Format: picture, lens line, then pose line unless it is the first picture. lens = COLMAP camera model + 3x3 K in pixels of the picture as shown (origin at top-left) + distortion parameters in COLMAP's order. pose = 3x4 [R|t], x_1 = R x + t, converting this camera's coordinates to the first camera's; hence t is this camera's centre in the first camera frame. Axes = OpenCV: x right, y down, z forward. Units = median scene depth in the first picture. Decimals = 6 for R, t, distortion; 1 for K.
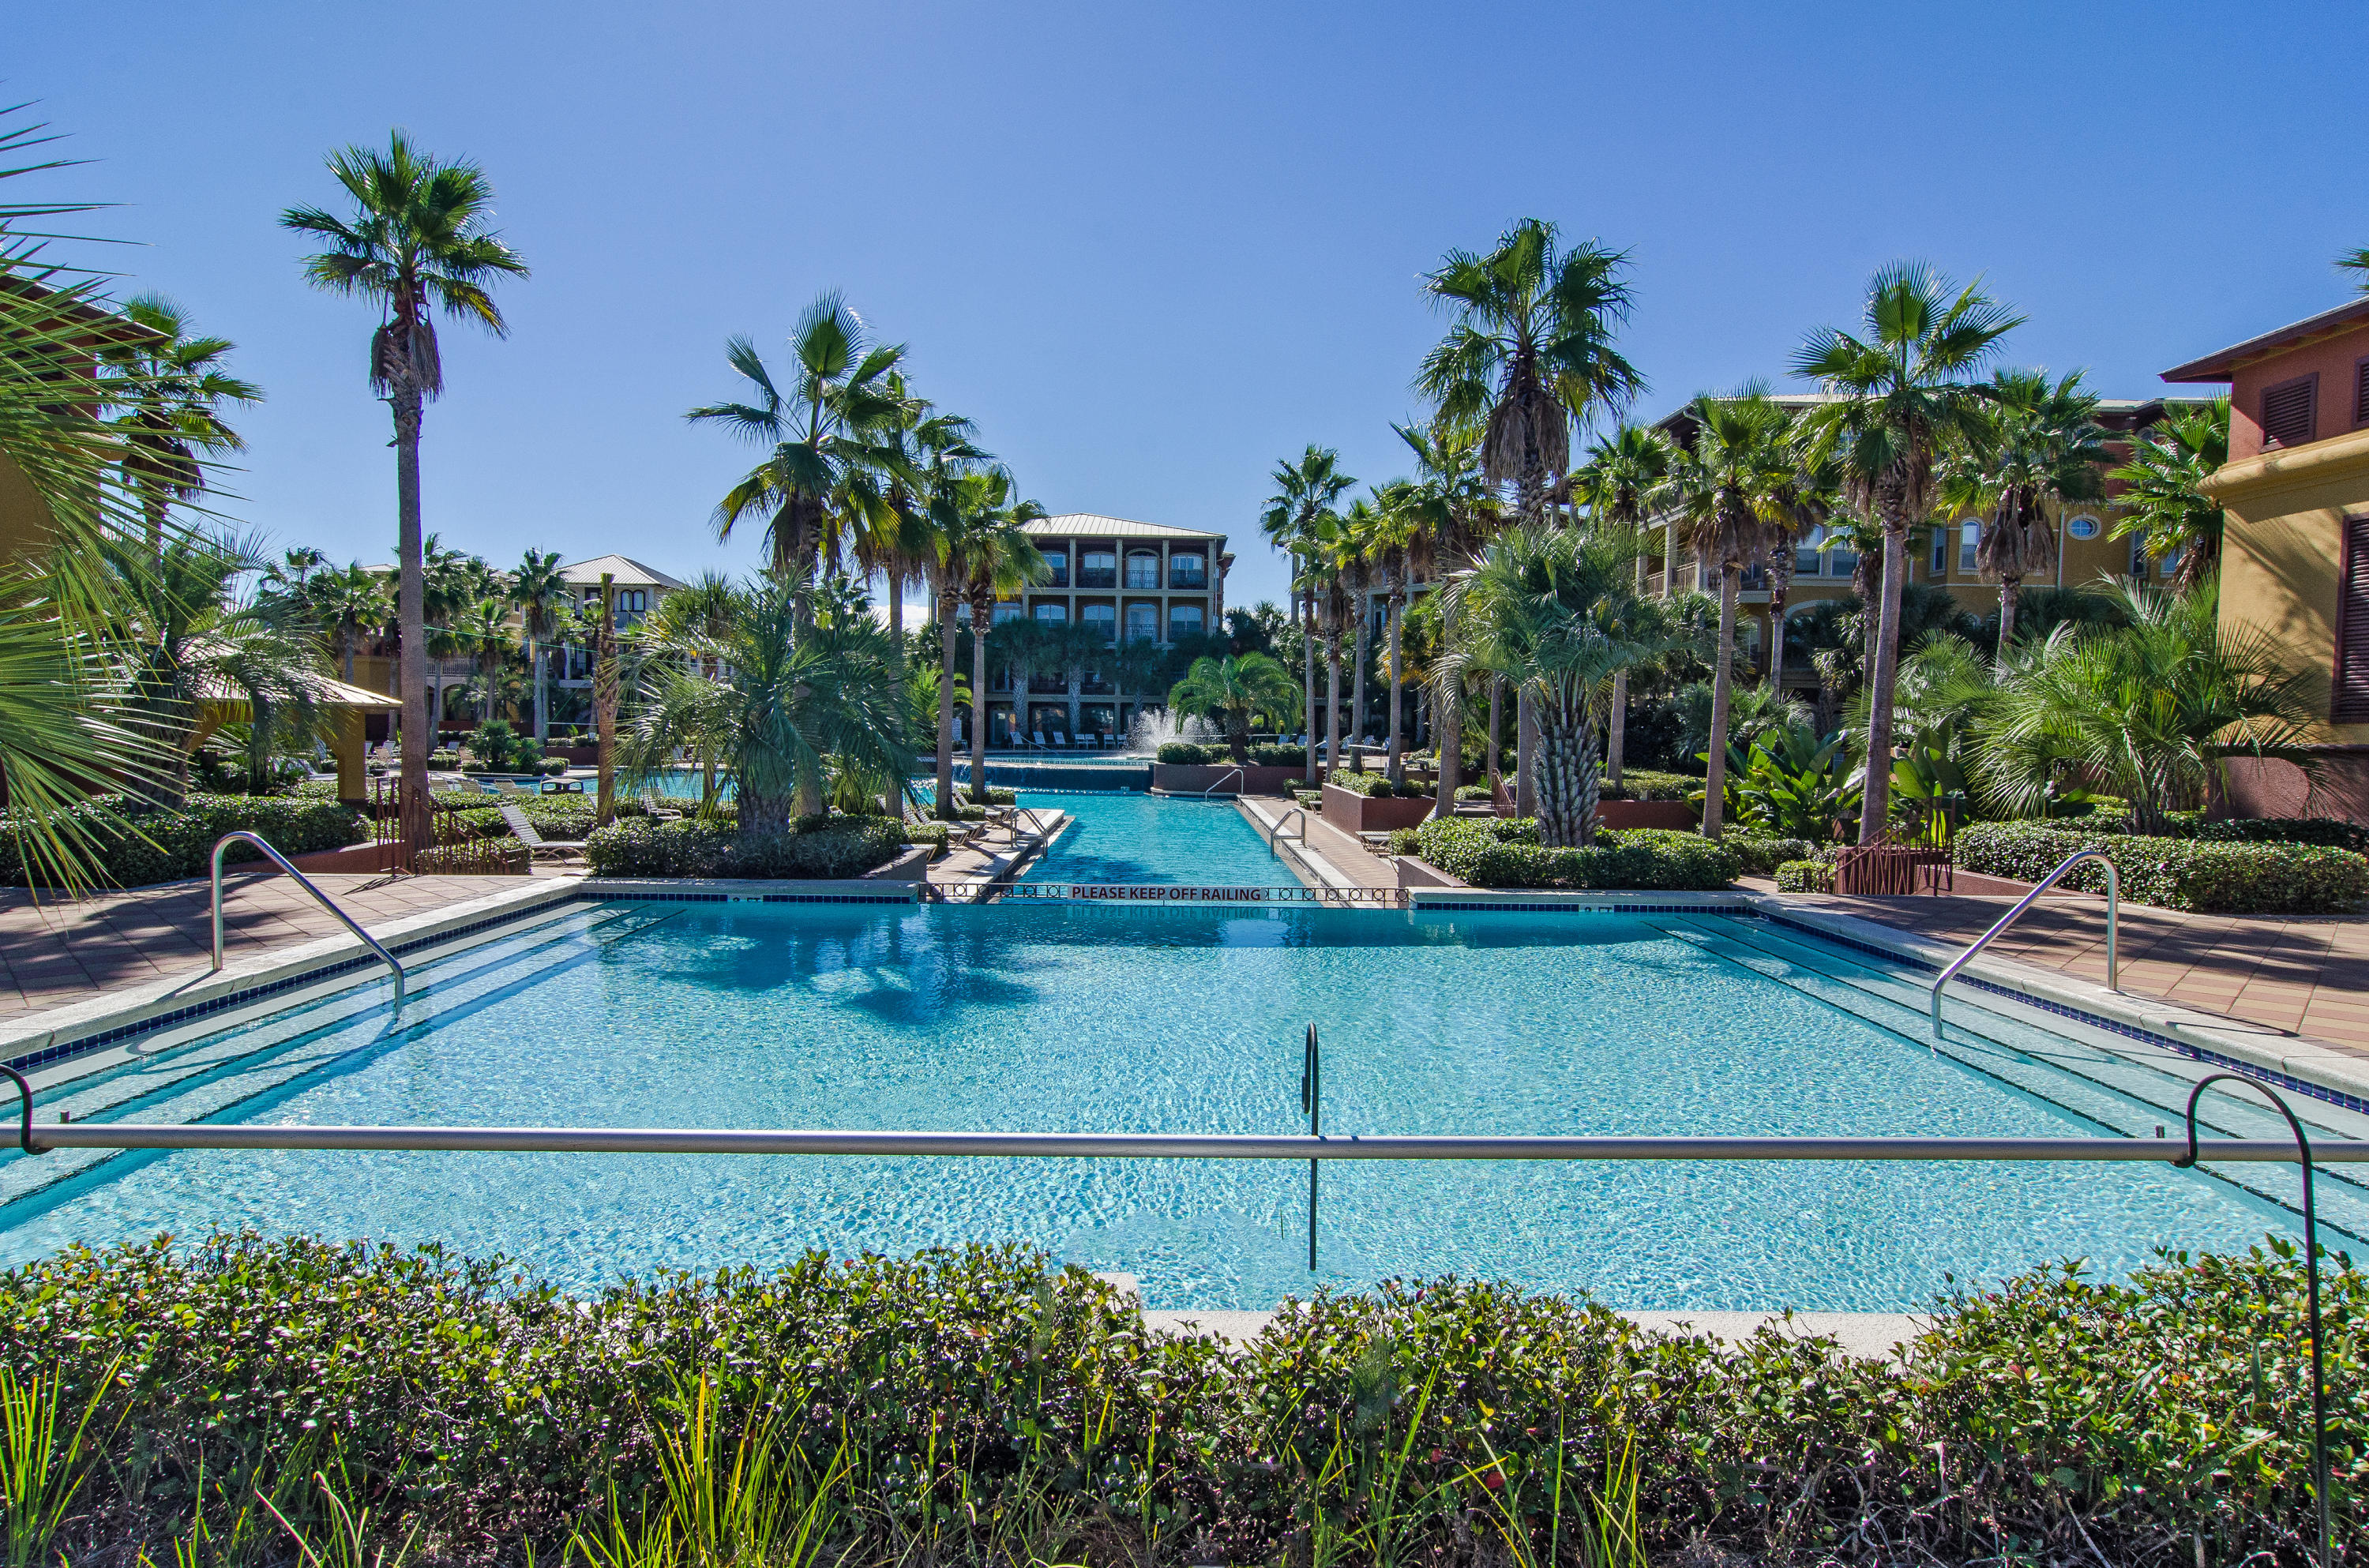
lens RADIAL K [[1204.9, 0, 1184.5], [0, 1204.9, 784.0], [0, 0, 1]] dist [0.003056, 0.000793]
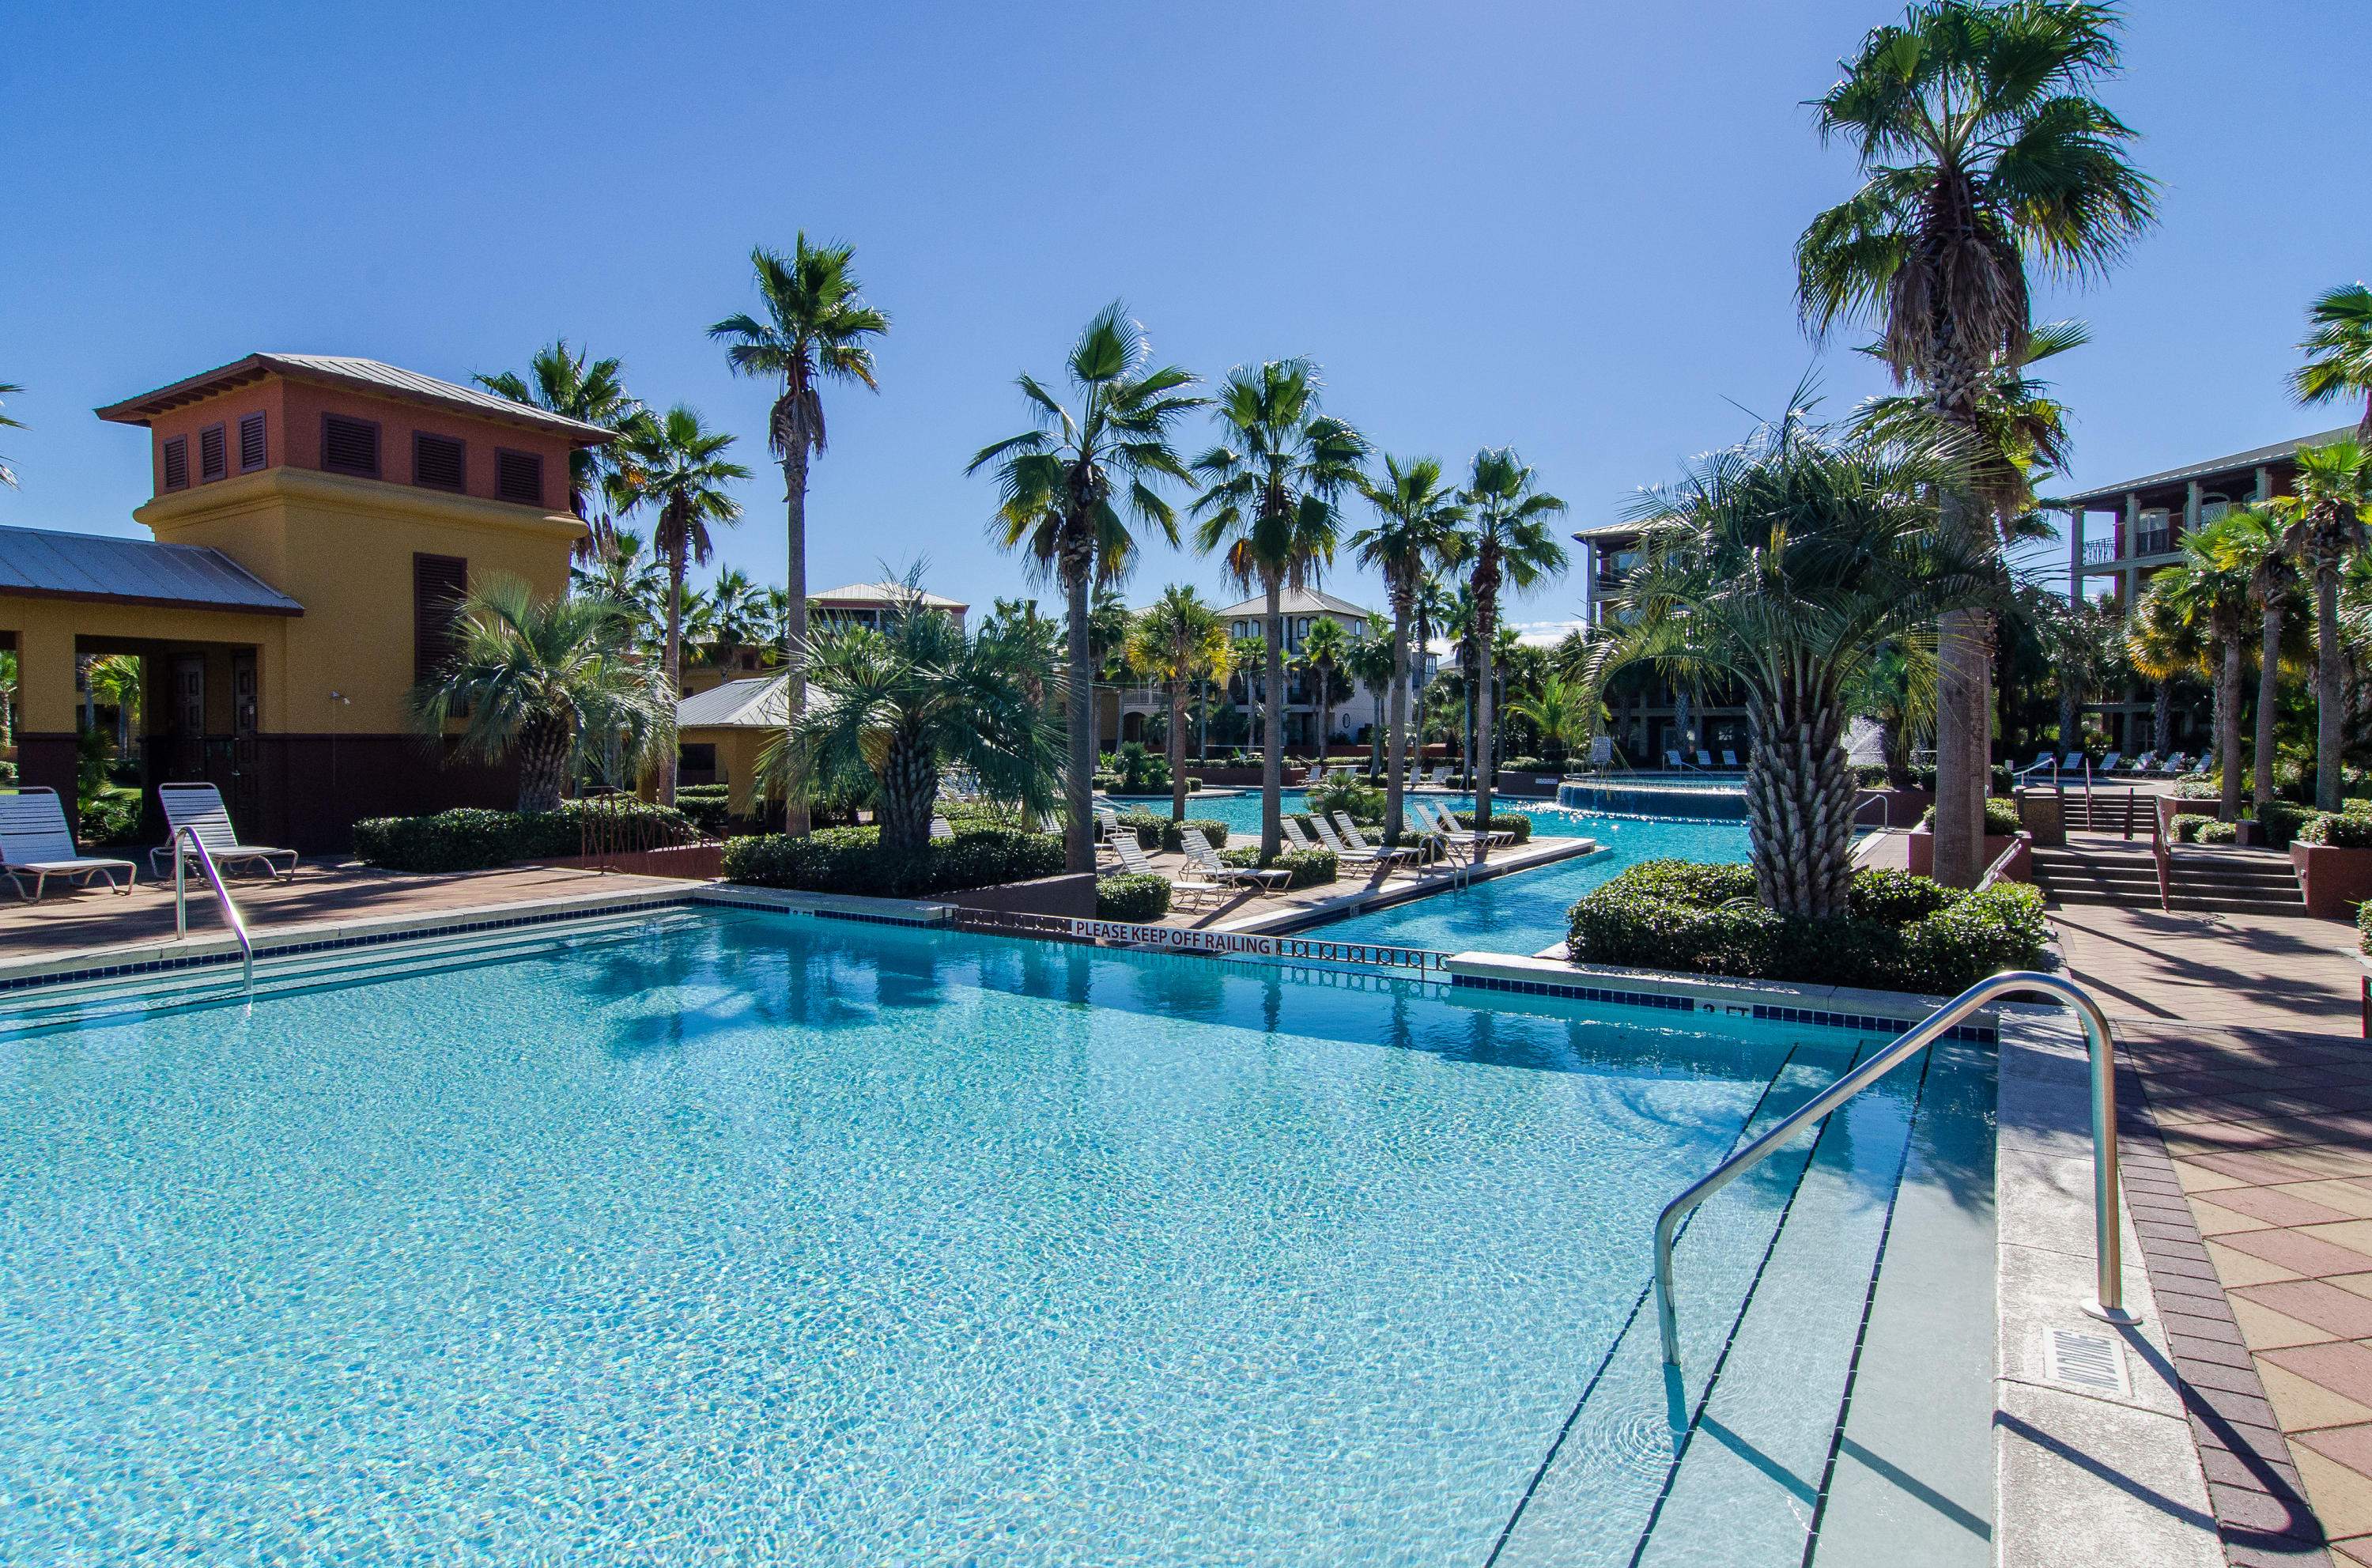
lens RADIAL K [[1278.5, 0, 1186.0], [0, 1278.5, 784.0], [0, 0, 1]] dist [-0.036263, 0.000484]
pose [[0.841899, 0.006038, -0.539601, 0.098762], [-0.016710, 0.999750, -0.014883, -0.000026], [0.539376, 0.021547, 0.841789, 0.059943]]
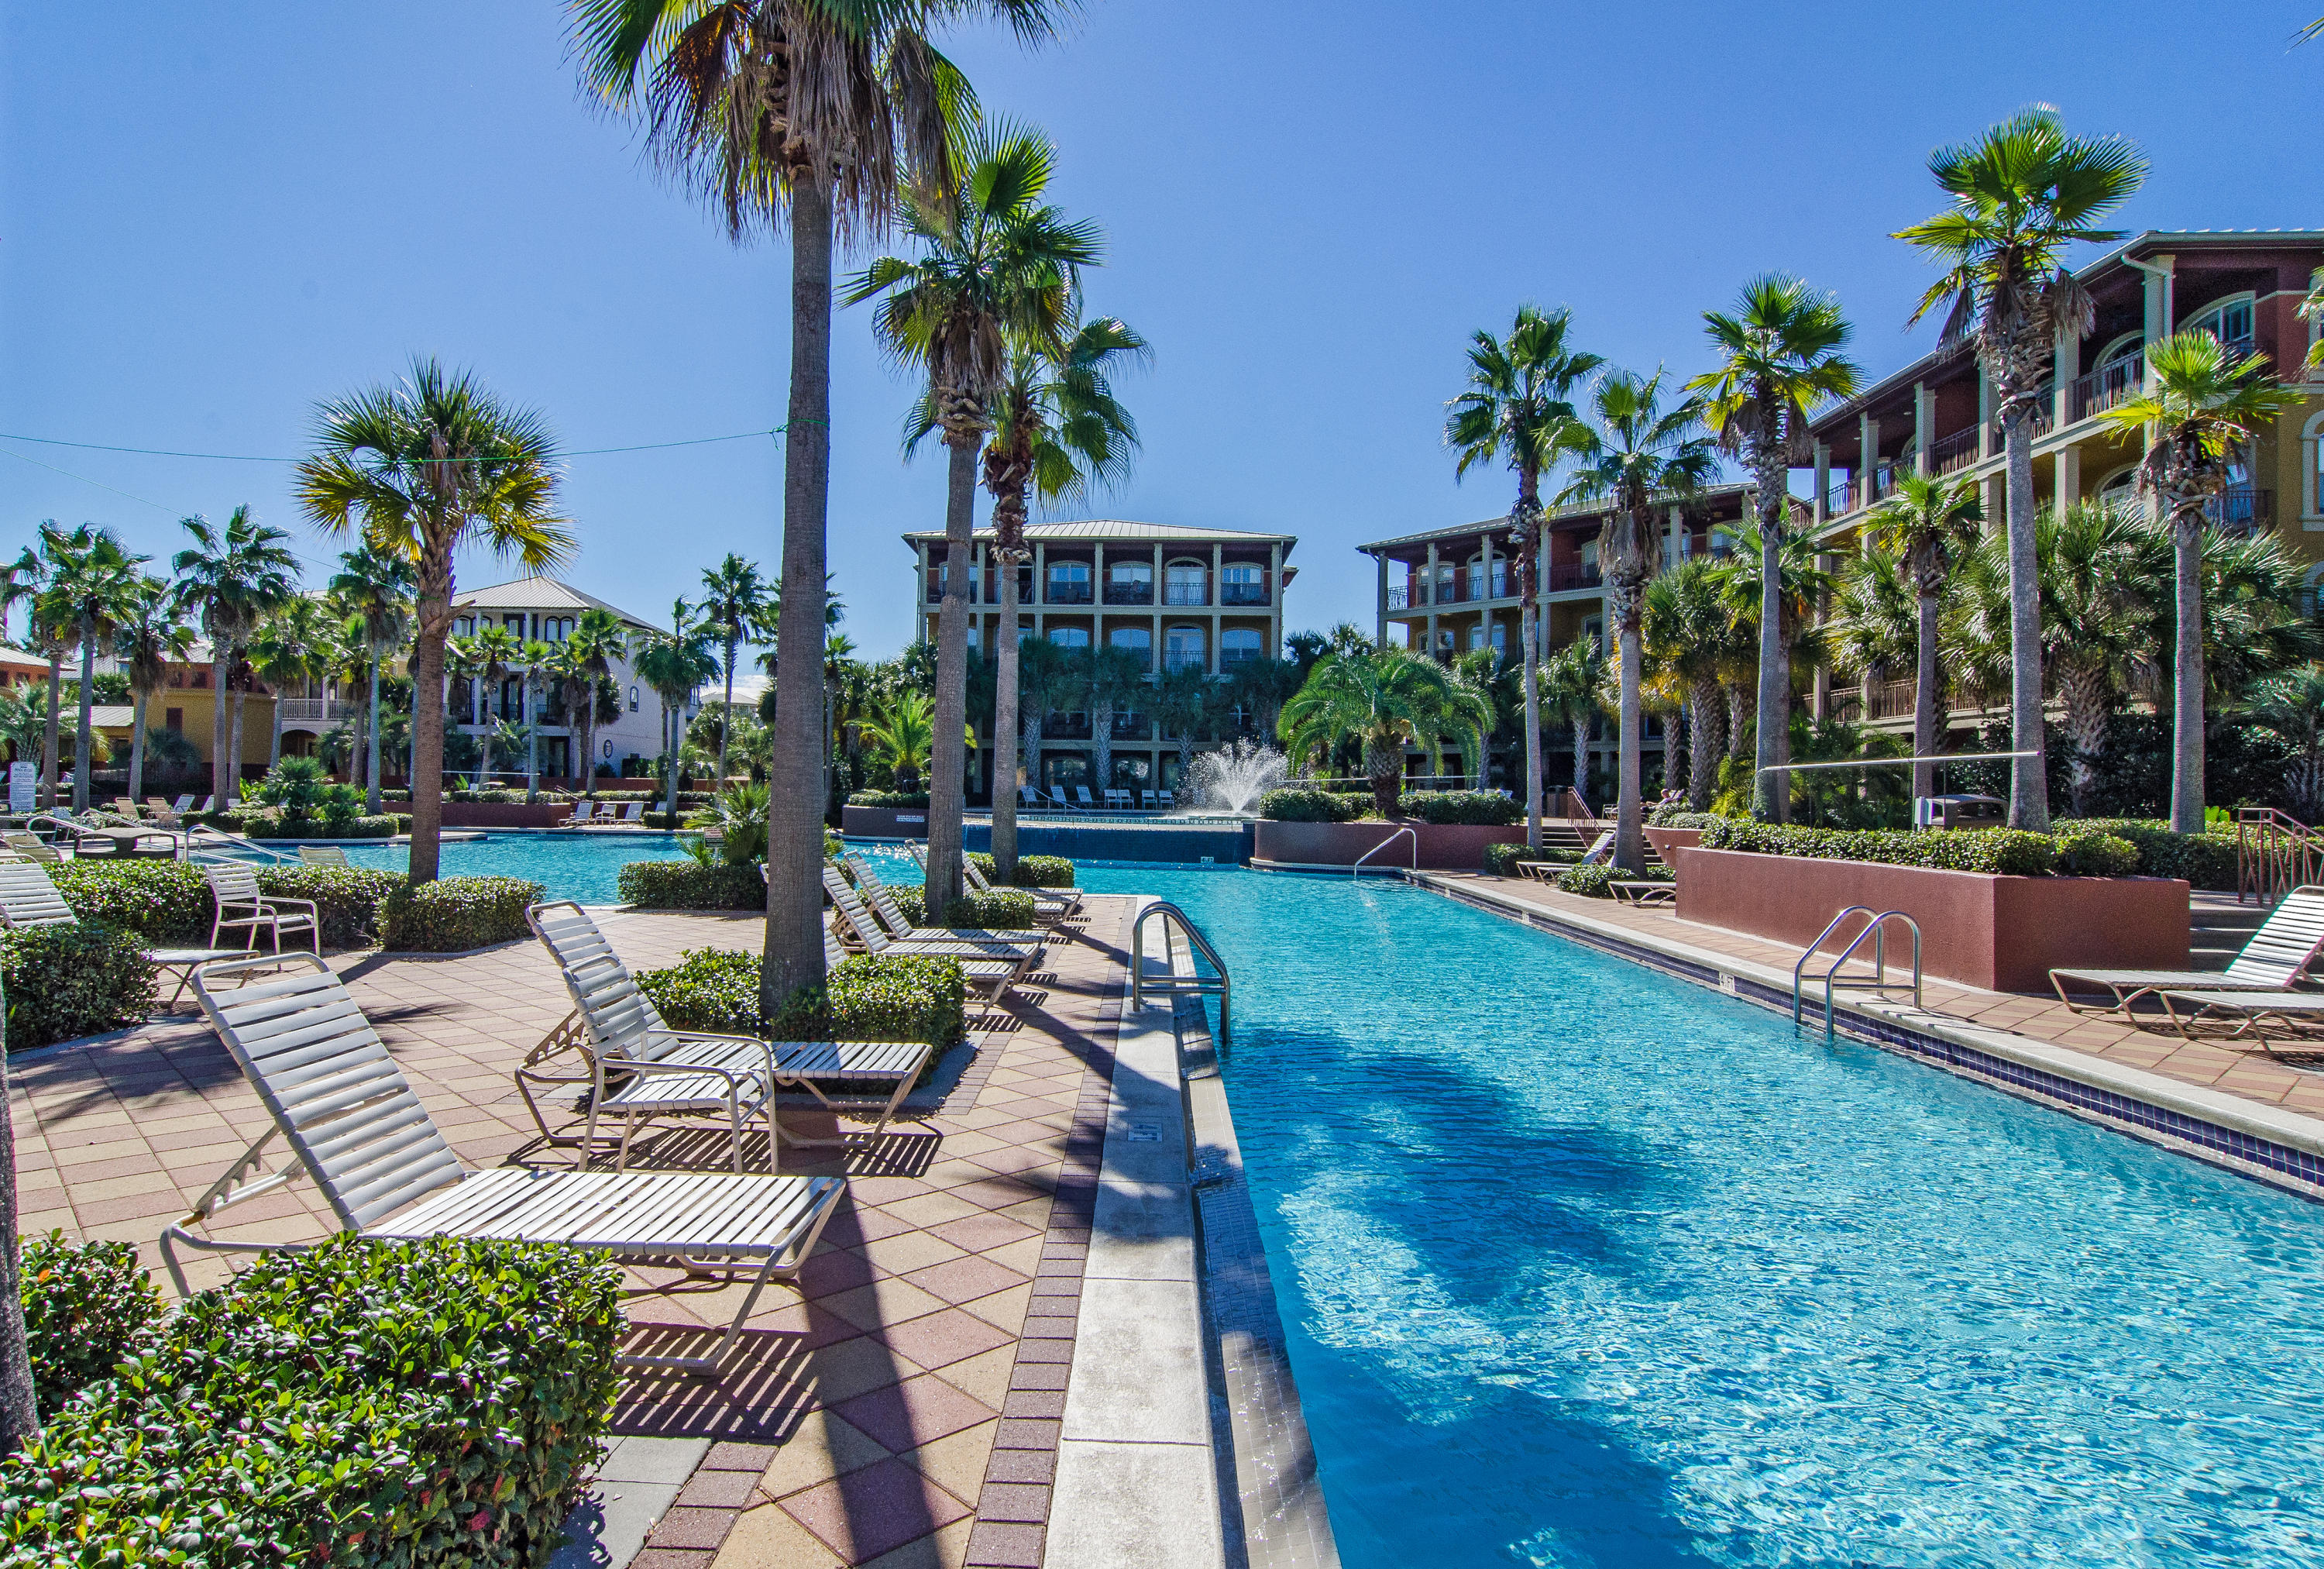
lens RADIAL K [[1329.4, 0, 1122.1], [0, 1329.4, 761.7], [0, 0, 1]] dist [0.002281, 0.000556]
pose [[0.998522, -0.000991, -0.054339, -0.058513], [-0.002953, 0.997368, -0.072449, 0.003183], [0.054268, 0.072503, 0.995891, 0.280500]]
